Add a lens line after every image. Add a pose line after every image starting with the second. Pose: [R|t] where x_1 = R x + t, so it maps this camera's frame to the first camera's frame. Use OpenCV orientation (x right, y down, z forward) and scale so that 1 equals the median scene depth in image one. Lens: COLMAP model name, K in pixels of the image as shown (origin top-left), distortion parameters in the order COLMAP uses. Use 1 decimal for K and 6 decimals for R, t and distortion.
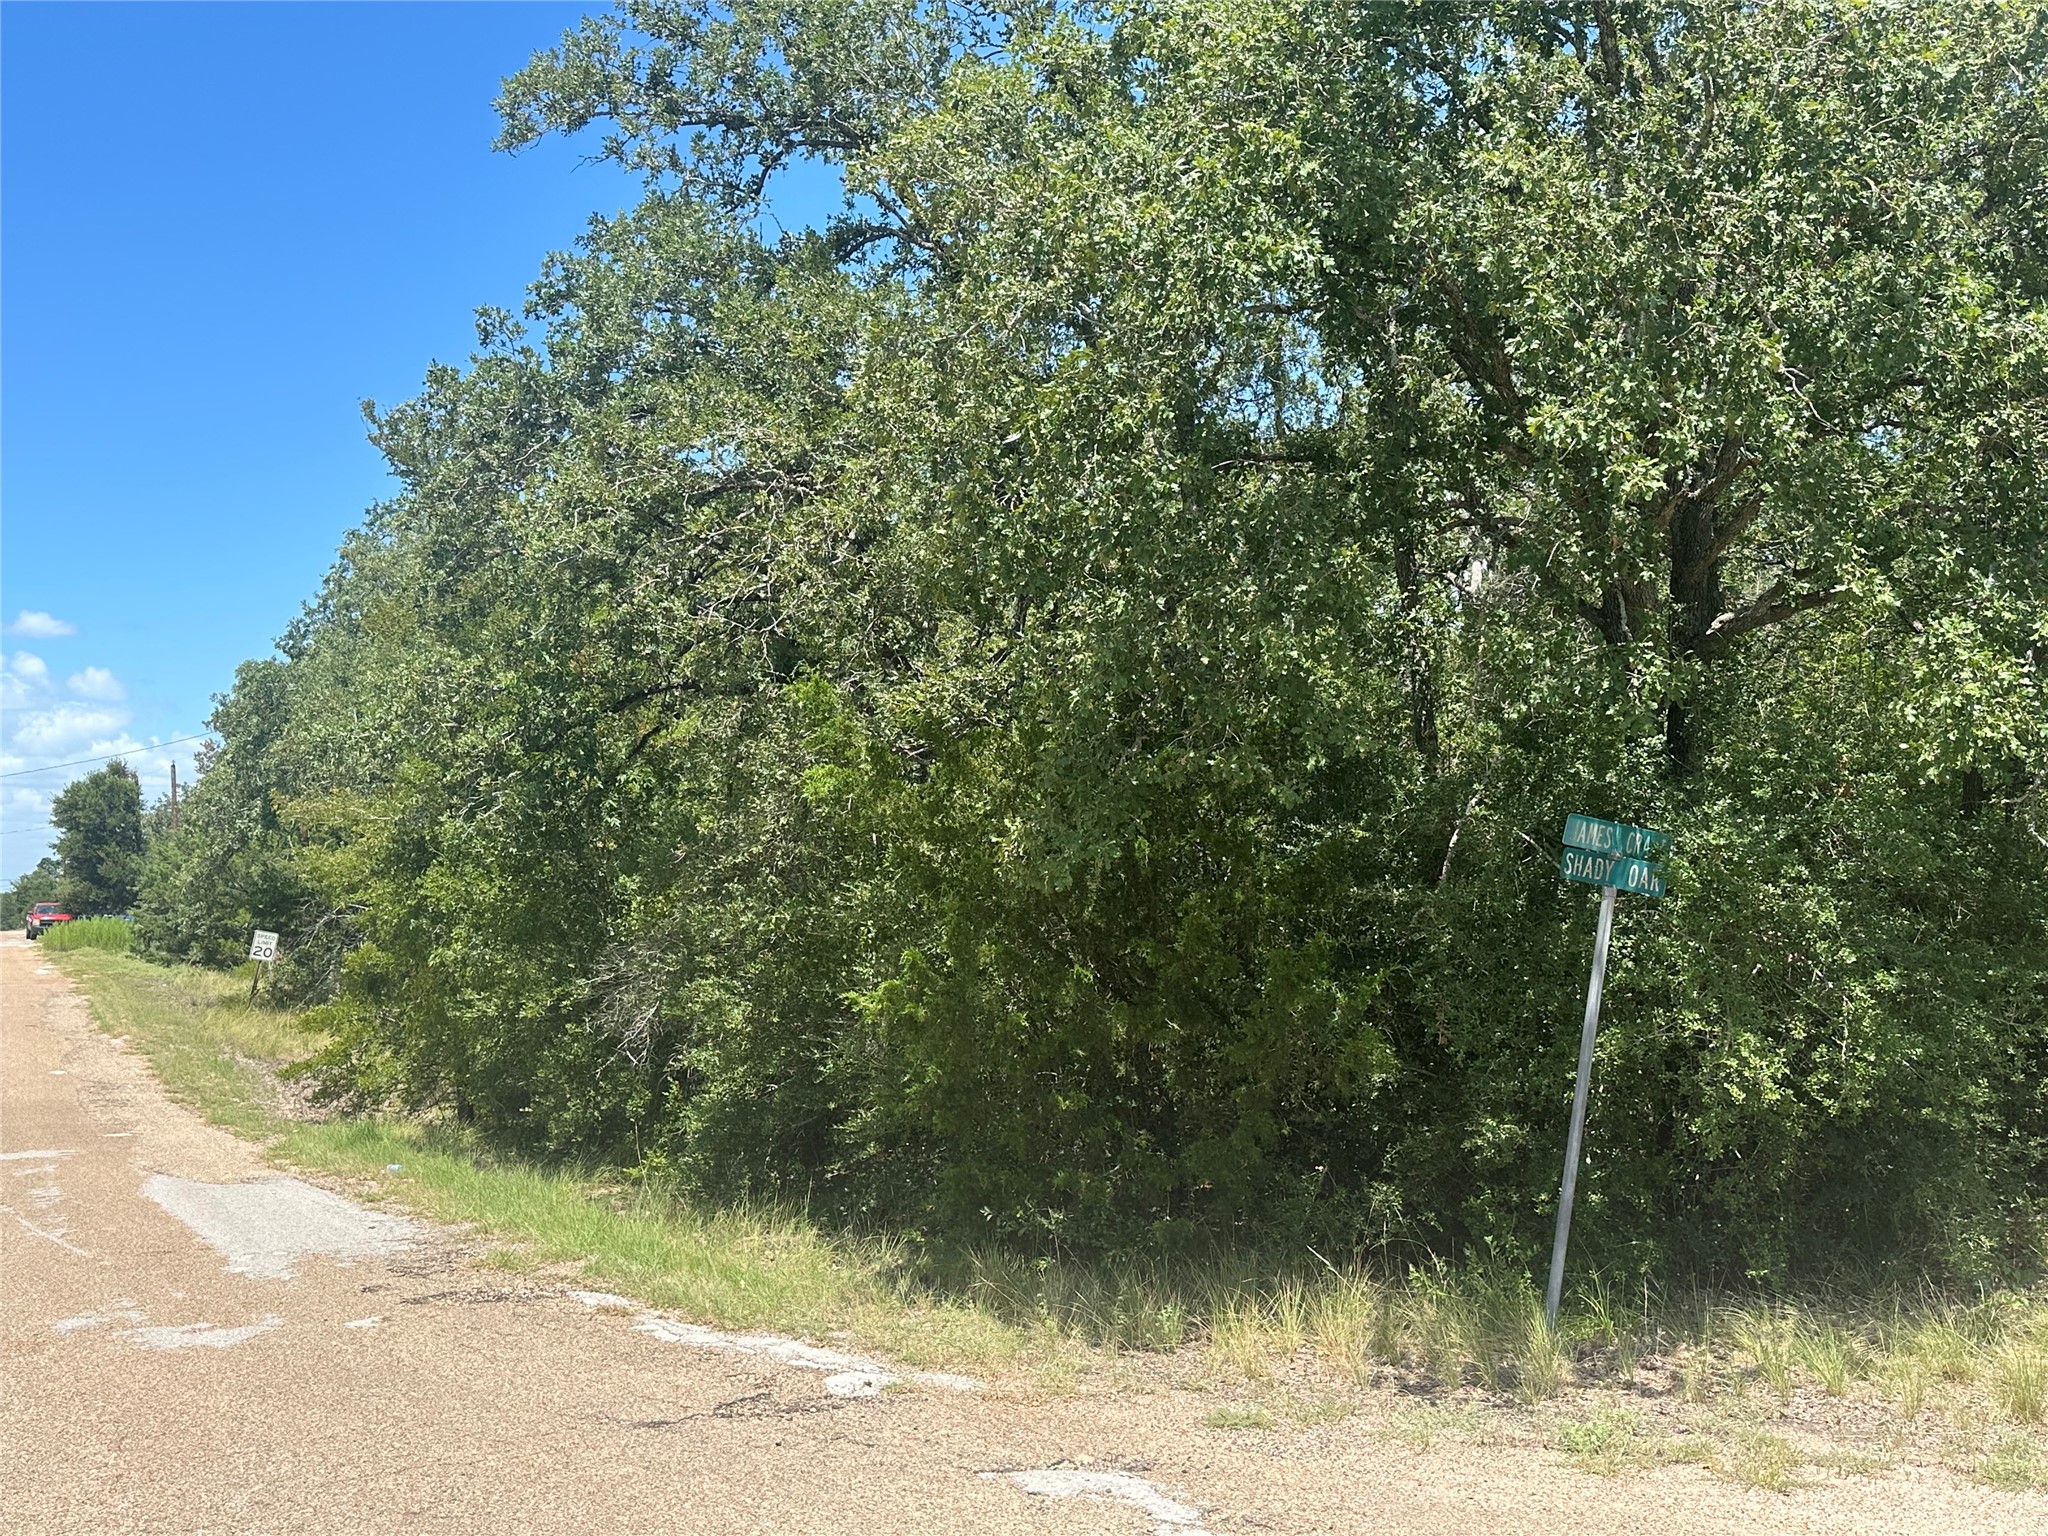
lens RADIAL K [[1818.2, 0, 1035.6], [0, 1818.2, 773.8], [0, 0, 1]] dist [0.155467, -0.296501]
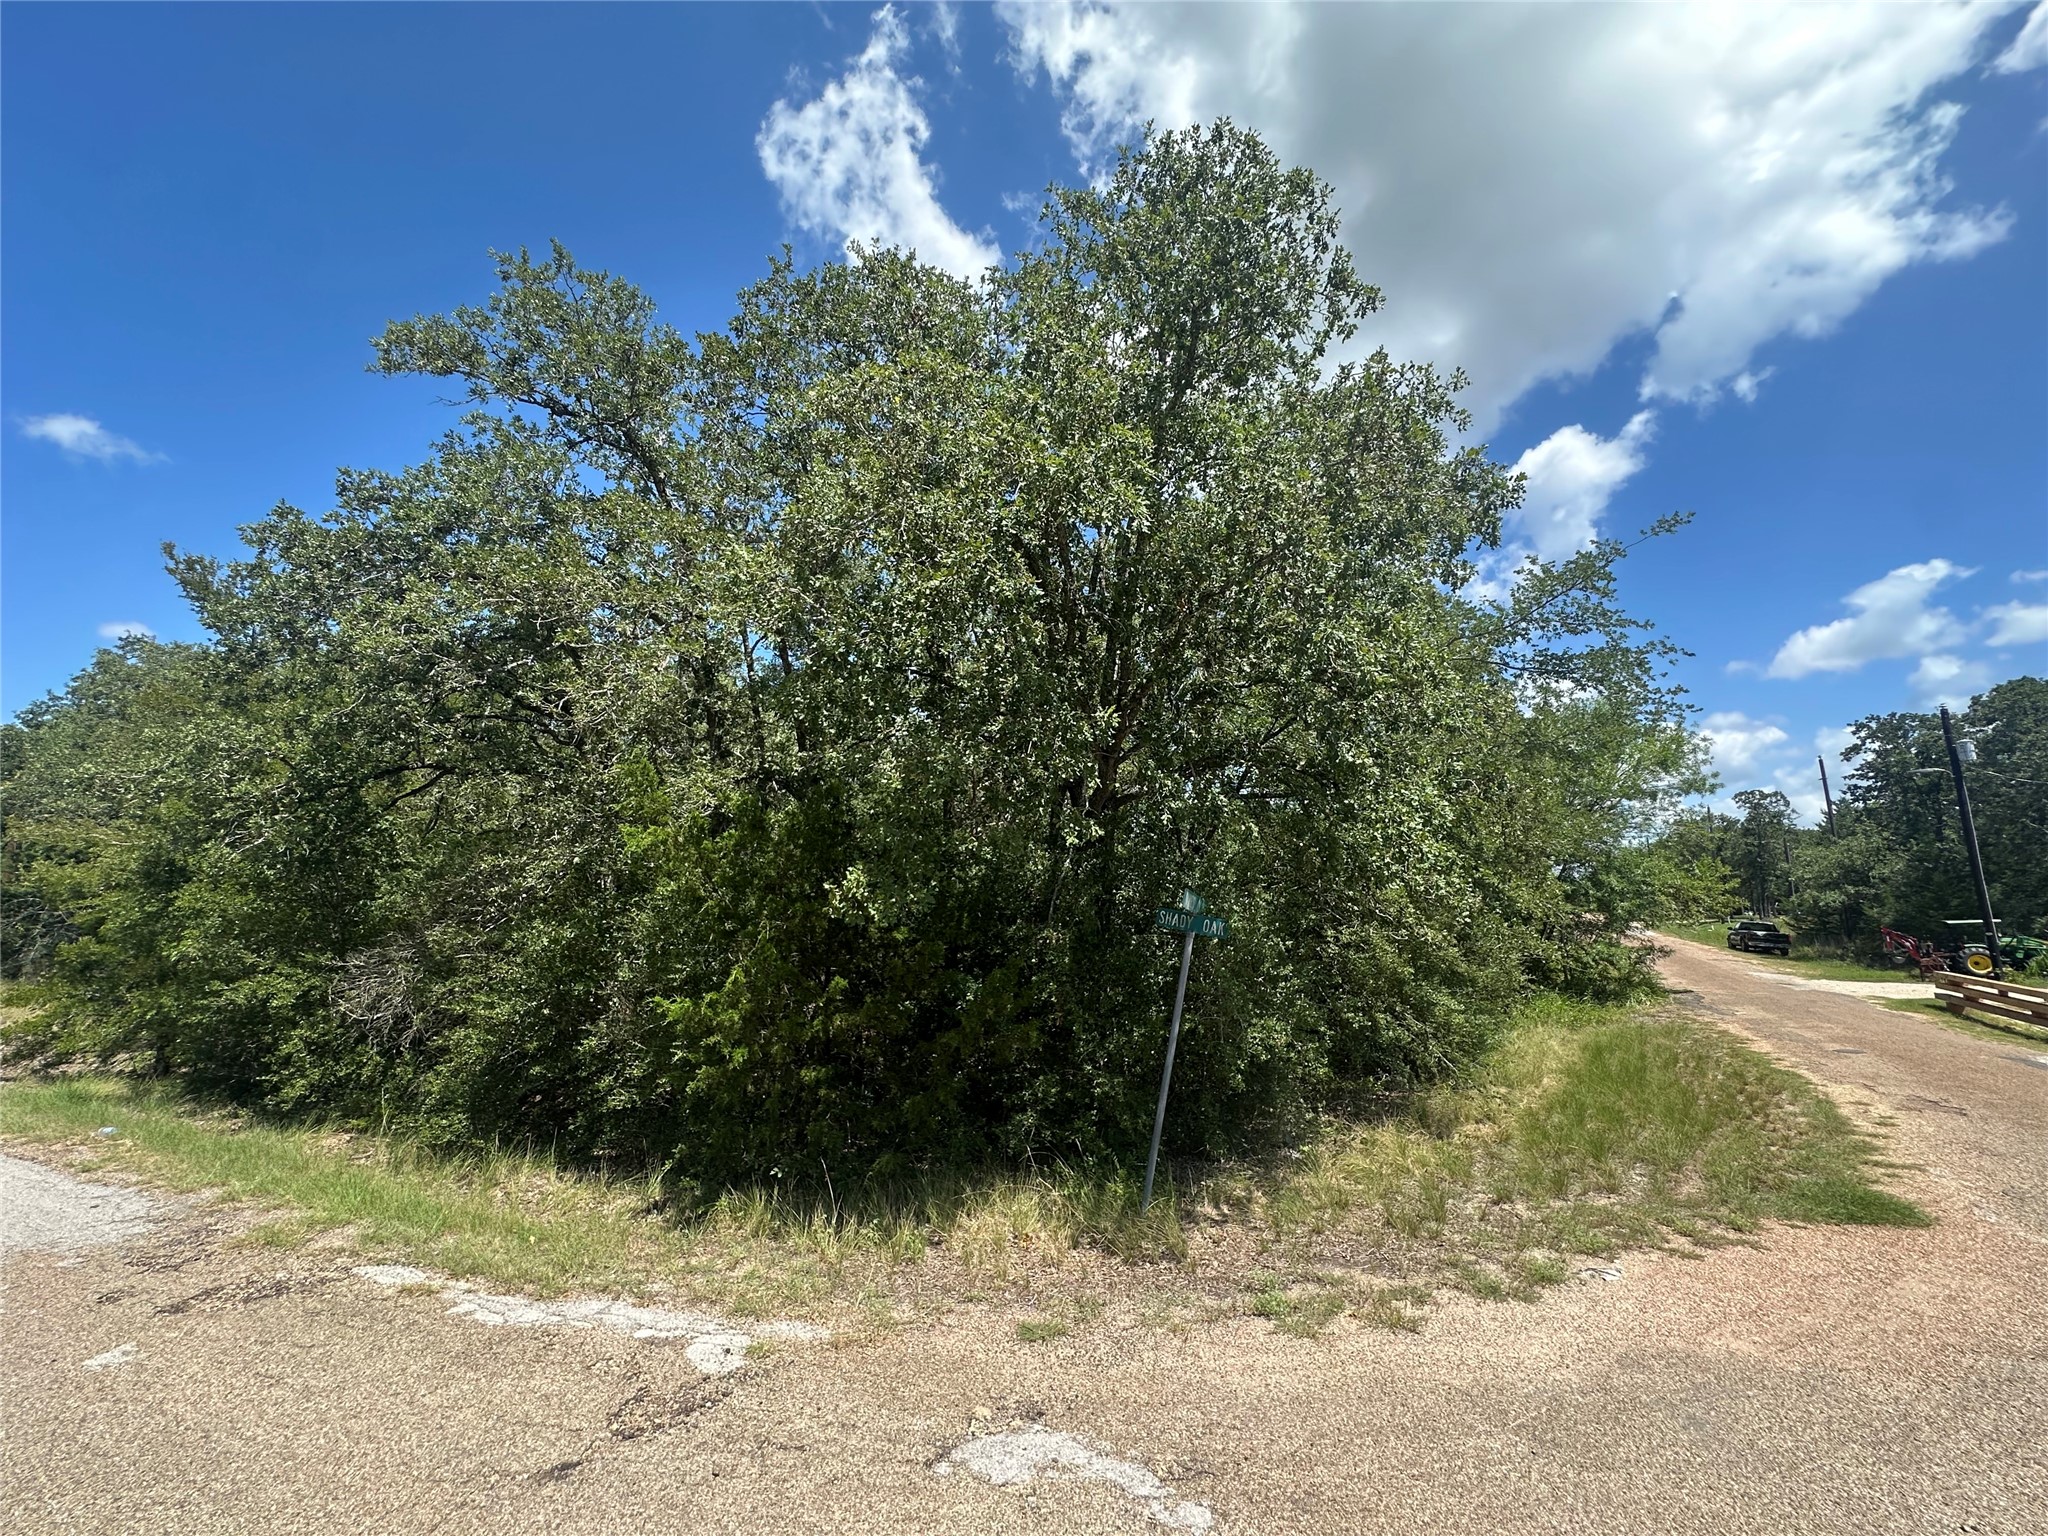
lens RADIAL K [[821.2, 0, 1024.0], [0, 821.2, 768.0], [0, 0, 1]] dist [-0.000760, 0.000863]
pose [[0.867241, 0.115747, 0.484247, -0.165202], [-0.060482, 0.989890, -0.128292, 0.014115], [-0.494201, 0.081972, 0.865475, 0.313975]]
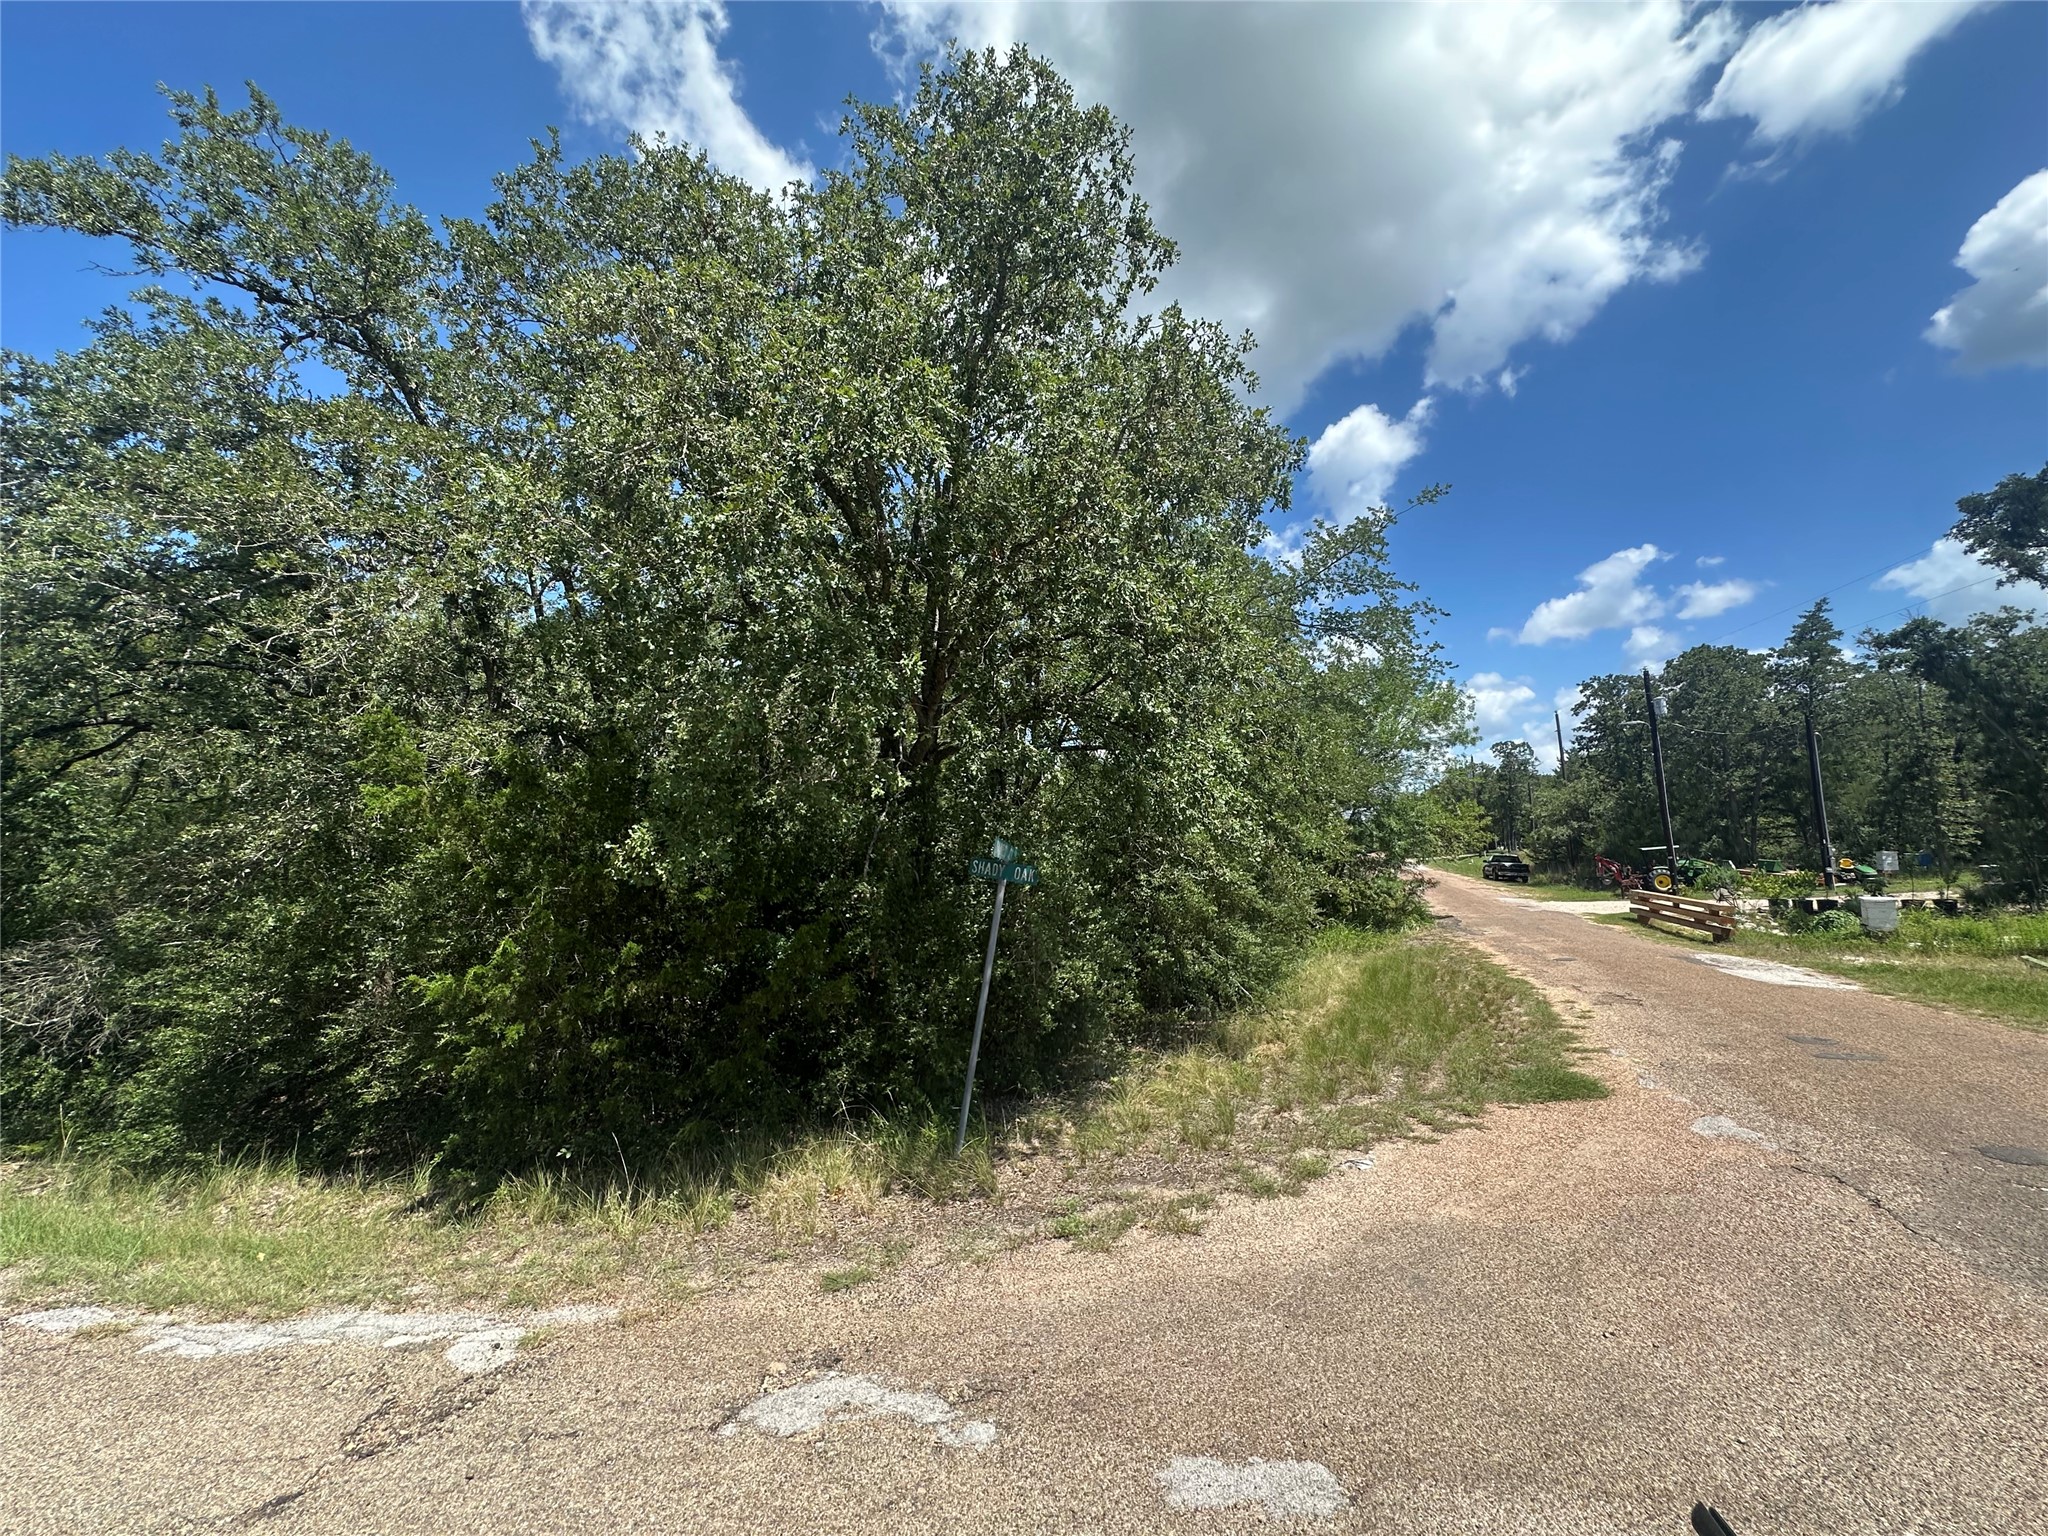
lens RADIAL K [[821.2, 0, 1024.0], [0, 821.2, 768.0], [0, 0, 1]] dist [-0.000760, 0.000863]
pose [[0.758285, 0.078637, 0.647163, -0.144550], [-0.030699, 0.995904, -0.085042, 0.016834], [-0.651200, 0.044619, 0.757593, 0.307559]]
